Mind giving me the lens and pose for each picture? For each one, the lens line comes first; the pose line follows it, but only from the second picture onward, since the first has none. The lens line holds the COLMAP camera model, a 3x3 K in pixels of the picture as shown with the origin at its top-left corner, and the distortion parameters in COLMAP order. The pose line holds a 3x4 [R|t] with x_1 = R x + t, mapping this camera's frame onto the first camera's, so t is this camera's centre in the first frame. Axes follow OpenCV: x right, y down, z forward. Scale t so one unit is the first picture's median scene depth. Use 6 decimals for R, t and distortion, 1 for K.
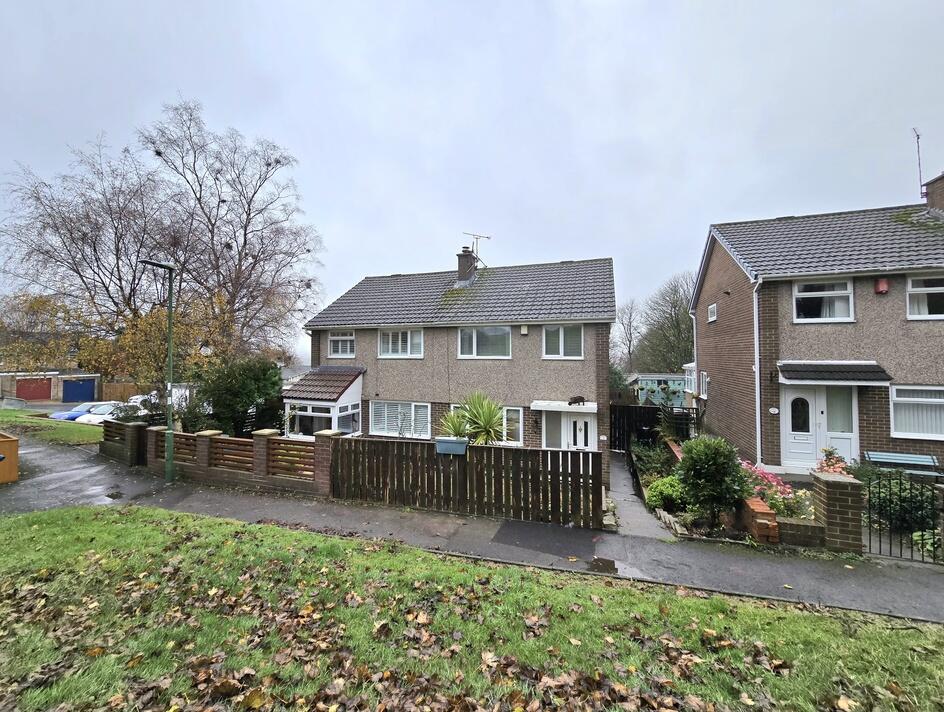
lens RADIAL K [[410.1, 0, 444.6], [0, 410.1, 348.1], [0, 0, 1]] dist [-0.001889, -0.000110]
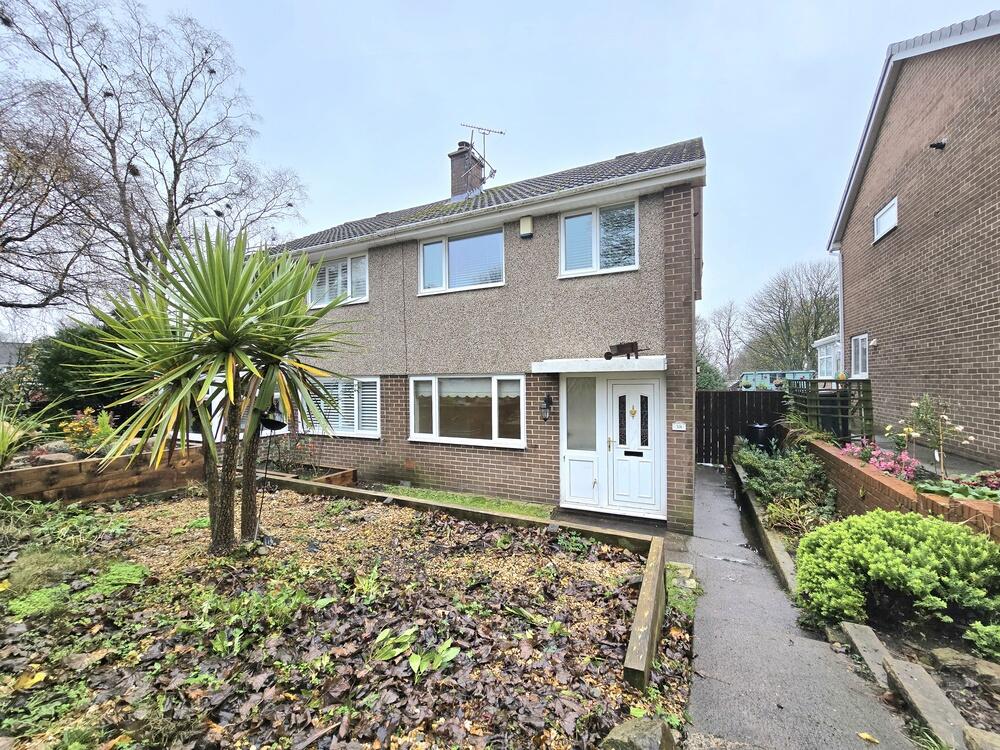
lens RADIAL K [[411.3, 0, 500.9], [0, 411.3, 382.8], [0, 0, 1]] dist [-0.002070, -0.000403]
pose [[0.996836, -0.010070, -0.078844, 0.205681], [0.011730, 0.999719, 0.020619, 0.147009], [0.078614, -0.021479, 0.996674, 0.478016]]
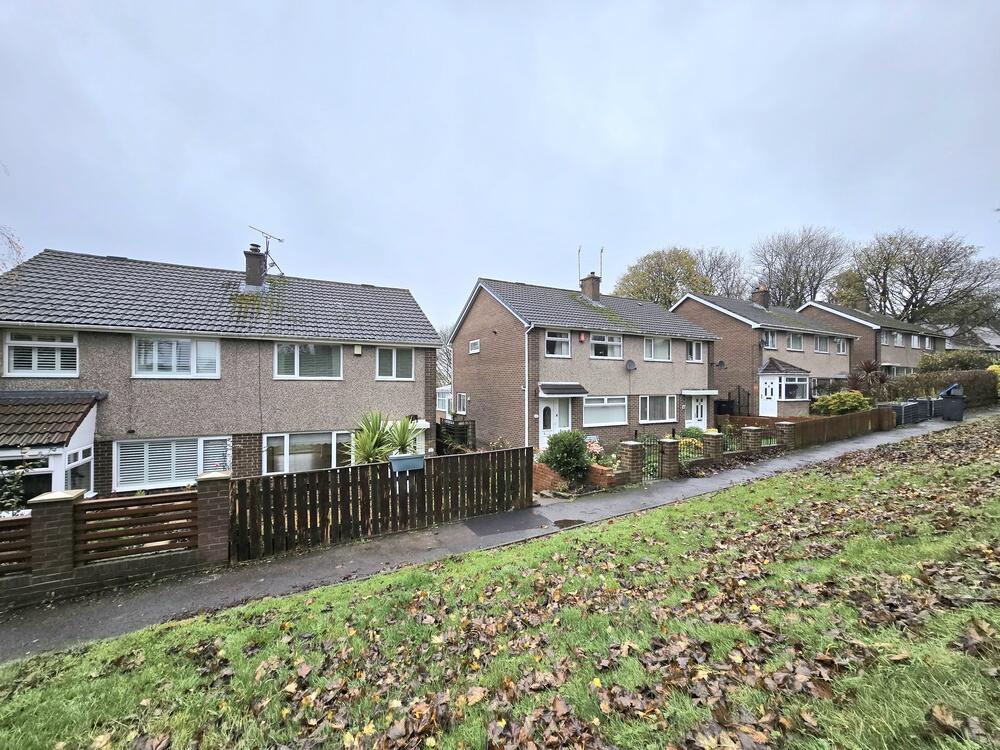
lens RADIAL K [[411.3, 0, 500.9], [0, 411.3, 382.8], [0, 0, 1]] dist [-0.002070, -0.000403]
pose [[0.657543, 0.005434, 0.753398, -0.320224], [-0.015260, 0.999865, 0.006107, 0.022706], [-0.753263, -0.015513, 0.657537, 0.108750]]
